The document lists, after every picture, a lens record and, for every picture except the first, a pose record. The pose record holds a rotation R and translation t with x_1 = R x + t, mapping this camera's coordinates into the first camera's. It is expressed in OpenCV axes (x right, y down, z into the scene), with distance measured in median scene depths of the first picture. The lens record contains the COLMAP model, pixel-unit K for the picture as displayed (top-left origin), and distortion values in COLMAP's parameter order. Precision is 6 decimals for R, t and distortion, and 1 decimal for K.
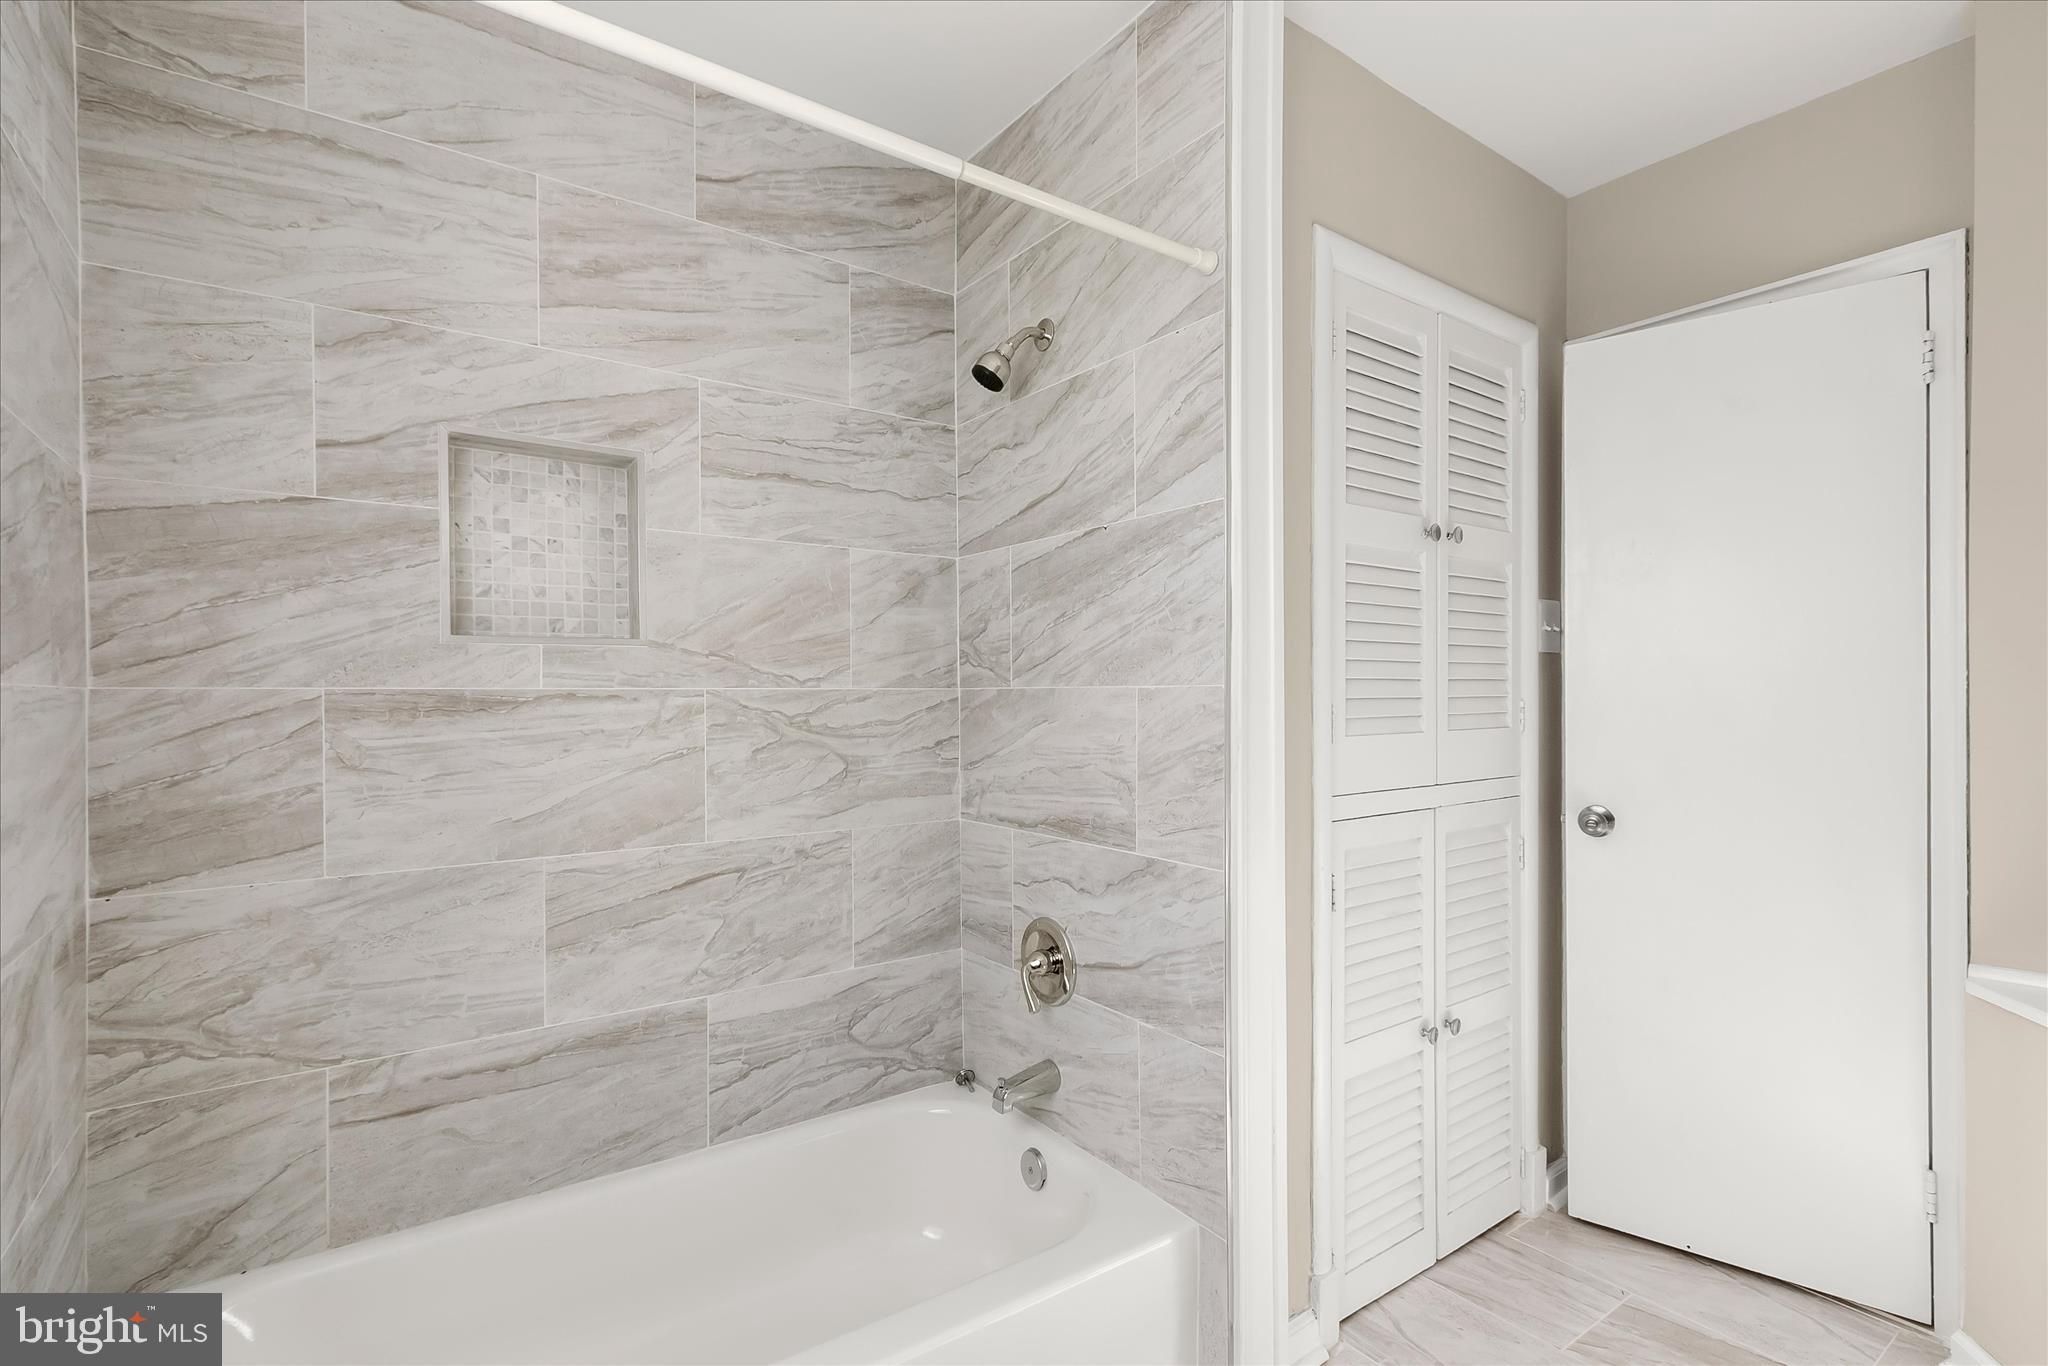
lens RADIAL K [[950.6, 0, 1018.3], [0, 950.6, 700.7], [0, 0, 1]] dist [0.003827, -0.000849]
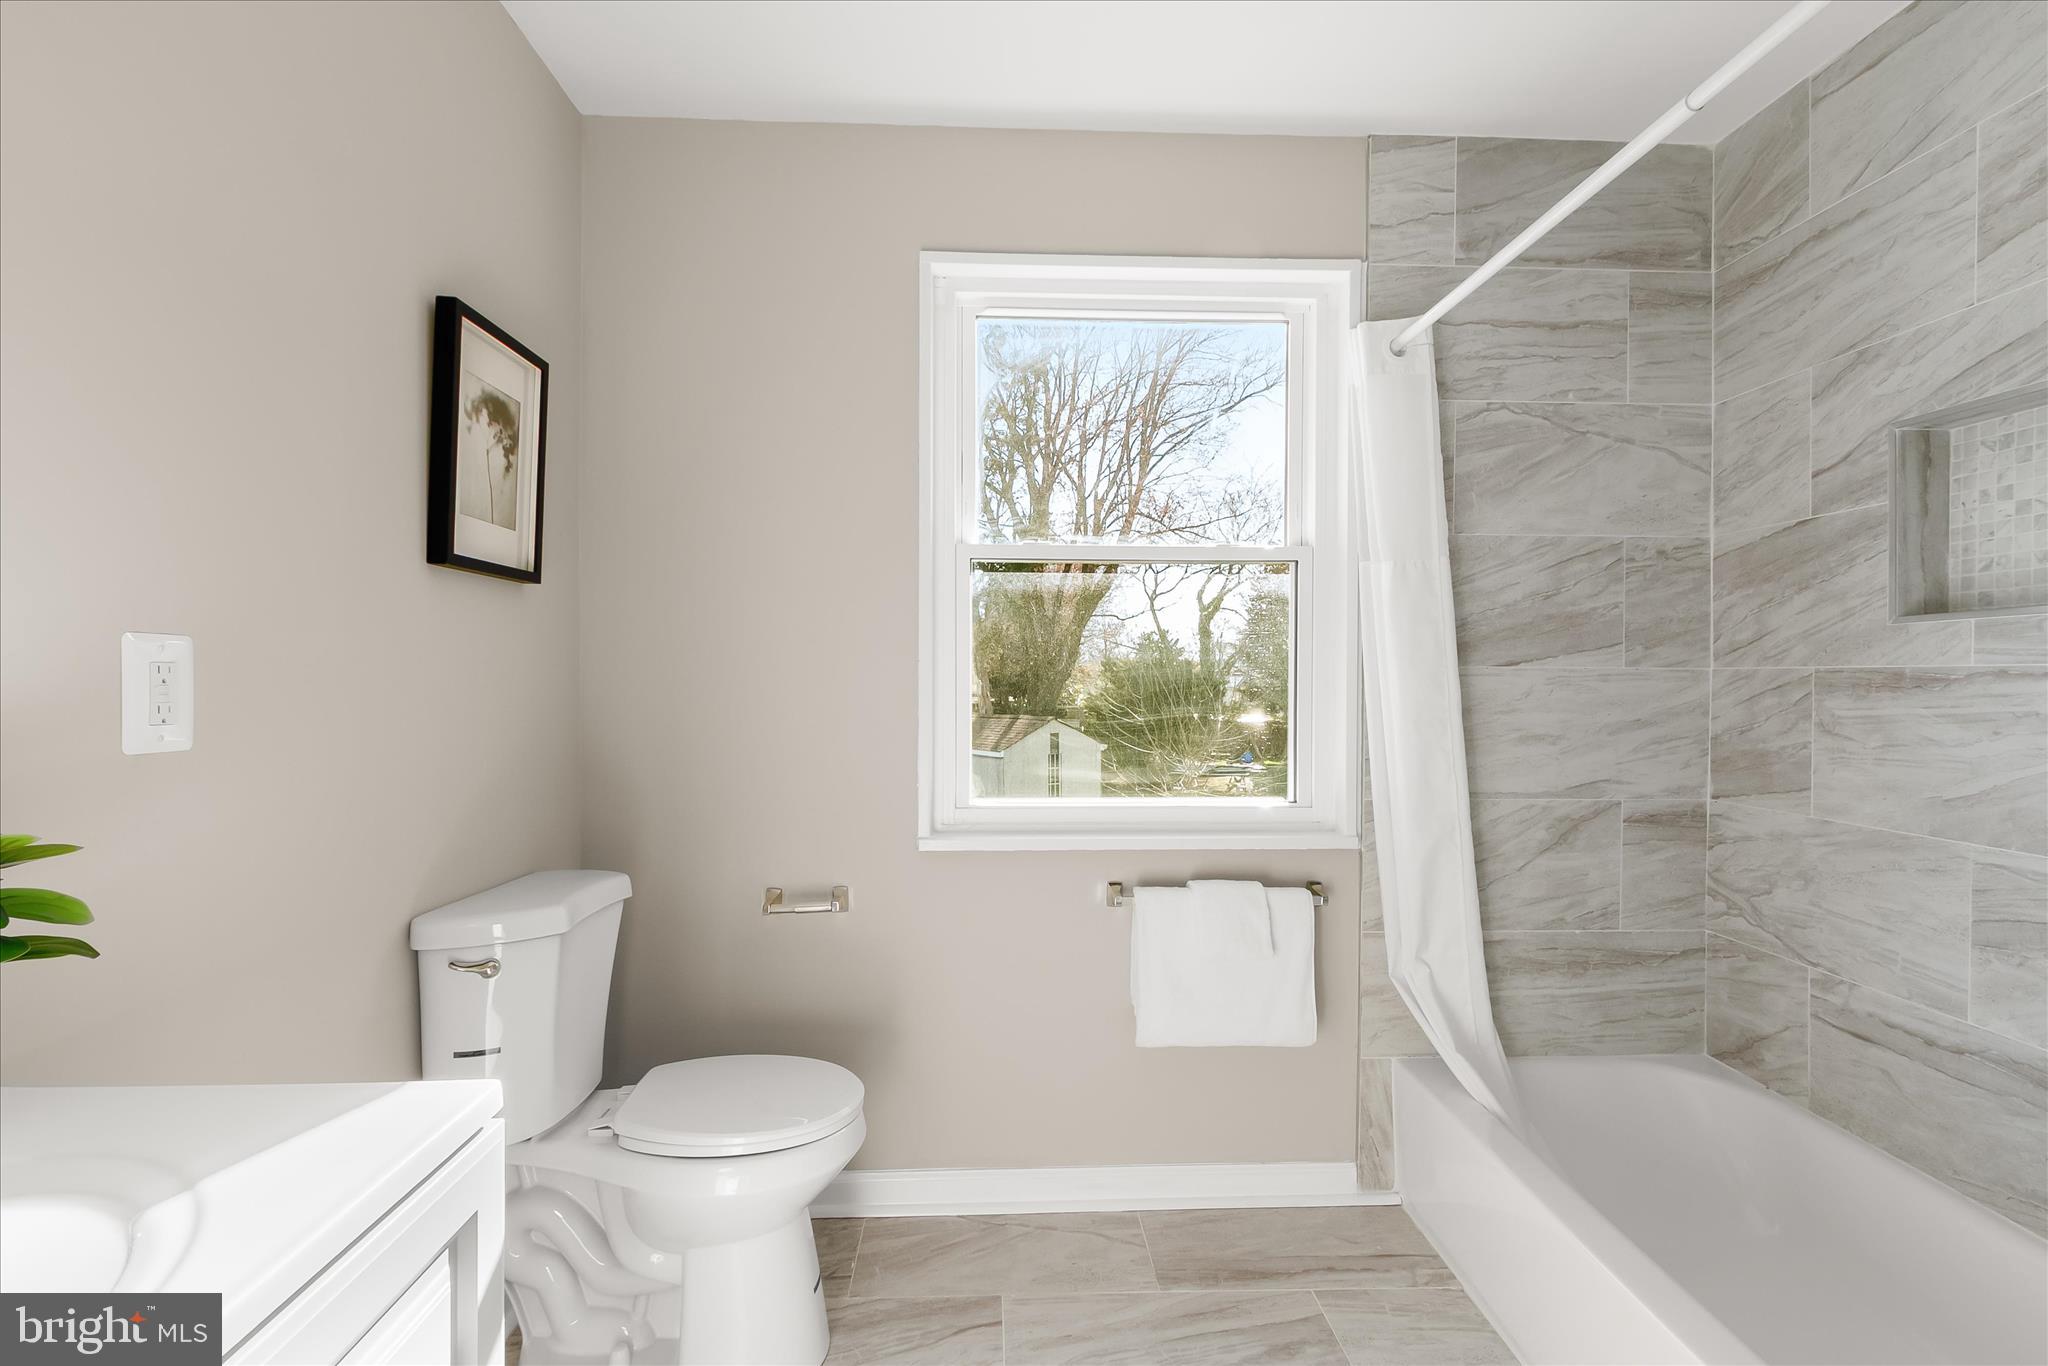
lens RADIAL K [[950.6, 0, 1023.4], [0, 950.6, 678.1], [0, 0, 1]] dist [0.003827, -0.000849]
pose [[-0.551922, 0.002530, -0.833892, 0.872182], [-0.007392, 0.999941, 0.007925, -0.000862], [0.833863, 0.010538, -0.551871, 0.791292]]
